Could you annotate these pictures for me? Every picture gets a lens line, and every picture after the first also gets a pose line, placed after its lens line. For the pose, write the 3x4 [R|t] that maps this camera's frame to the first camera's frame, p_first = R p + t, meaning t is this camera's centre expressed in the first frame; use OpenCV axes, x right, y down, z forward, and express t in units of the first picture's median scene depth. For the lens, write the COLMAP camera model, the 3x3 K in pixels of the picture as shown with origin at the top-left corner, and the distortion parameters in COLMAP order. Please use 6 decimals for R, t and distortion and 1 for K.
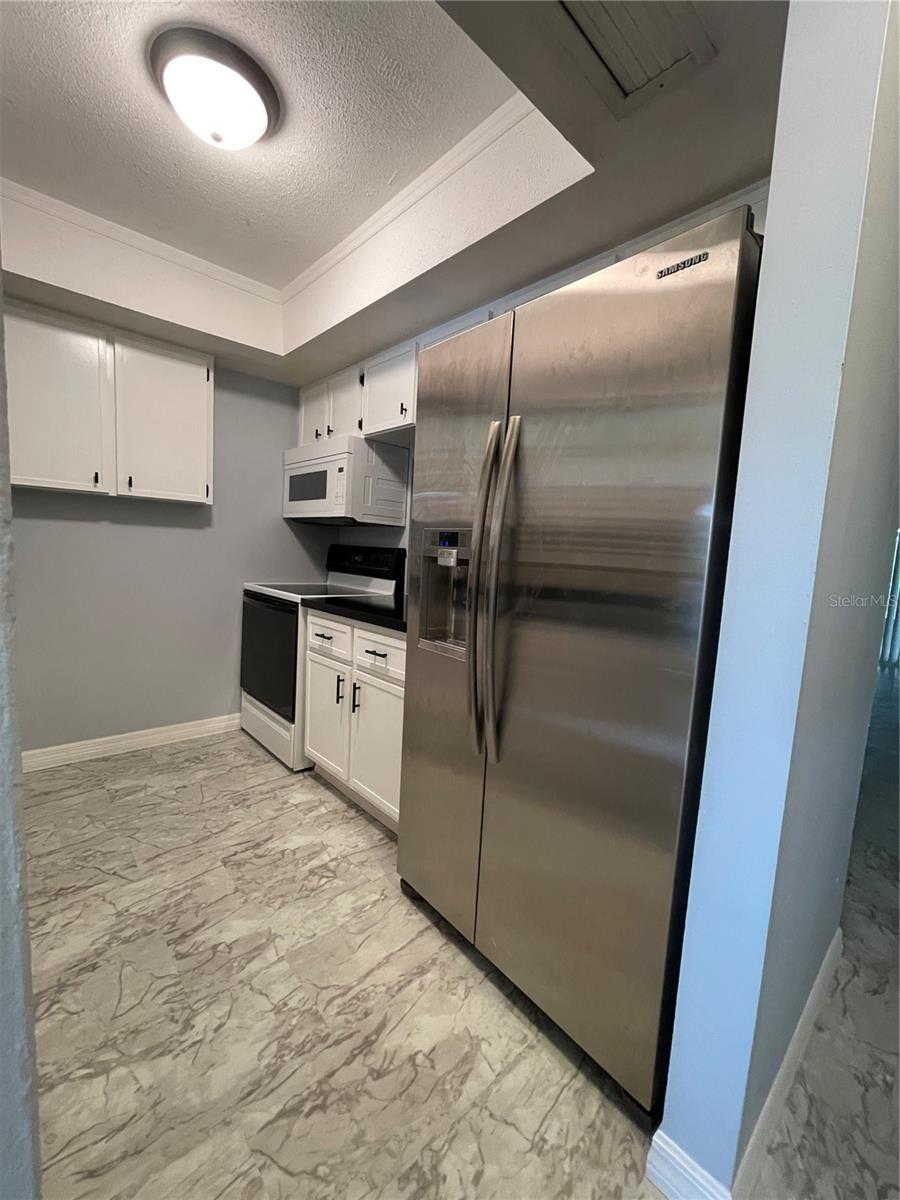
lens RADIAL K [[482.4, 0, 447.4], [0, 482.4, 599.2], [0, 0, 1]] dist [-0.008862, 0.000756]
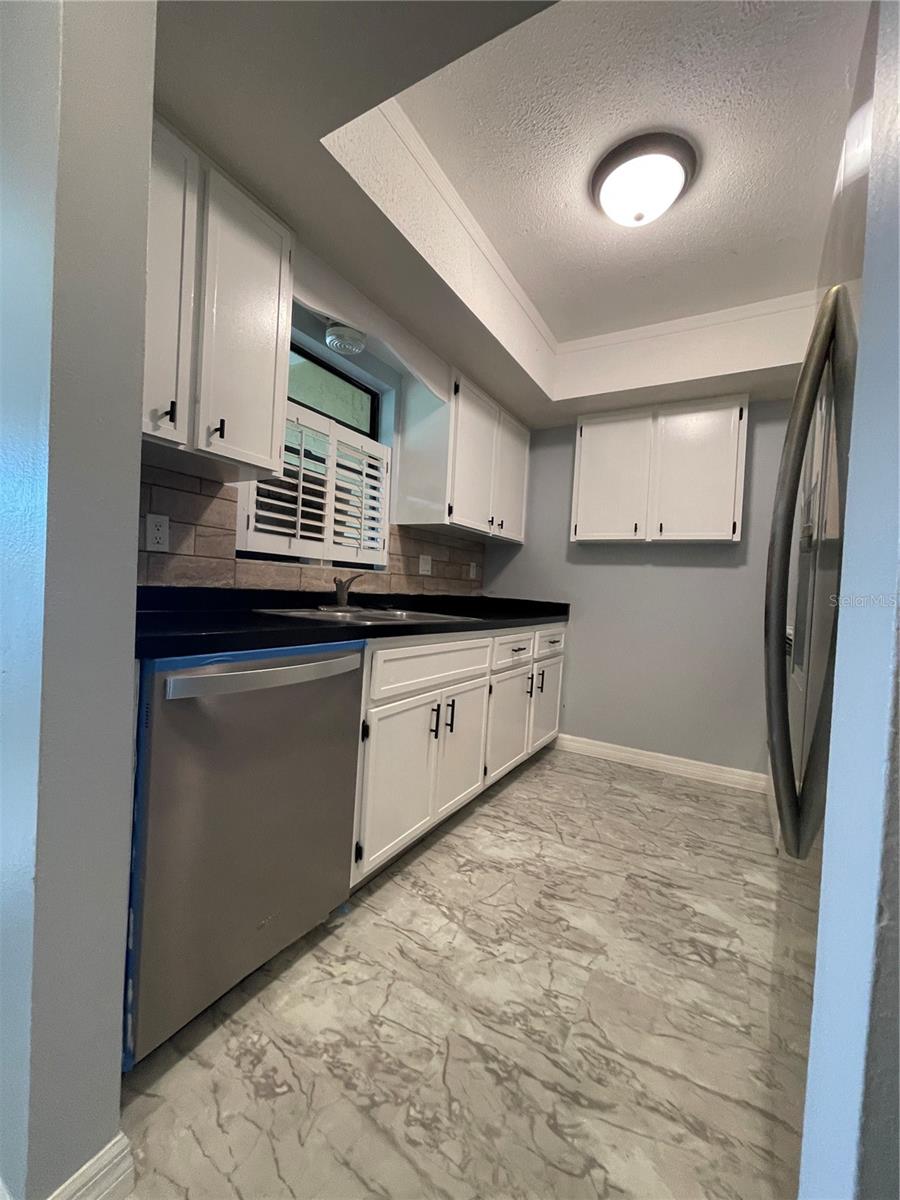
lens RADIAL K [[482.4, 0, 451.5], [0, 482.4, 601.0], [0, 0, 1]] dist [-0.008862, 0.000756]
pose [[0.289154, -0.018269, -0.957108, 0.509083], [-0.132282, 0.989464, -0.058850, 0.110145], [0.948099, 0.143625, 0.283691, 0.357990]]
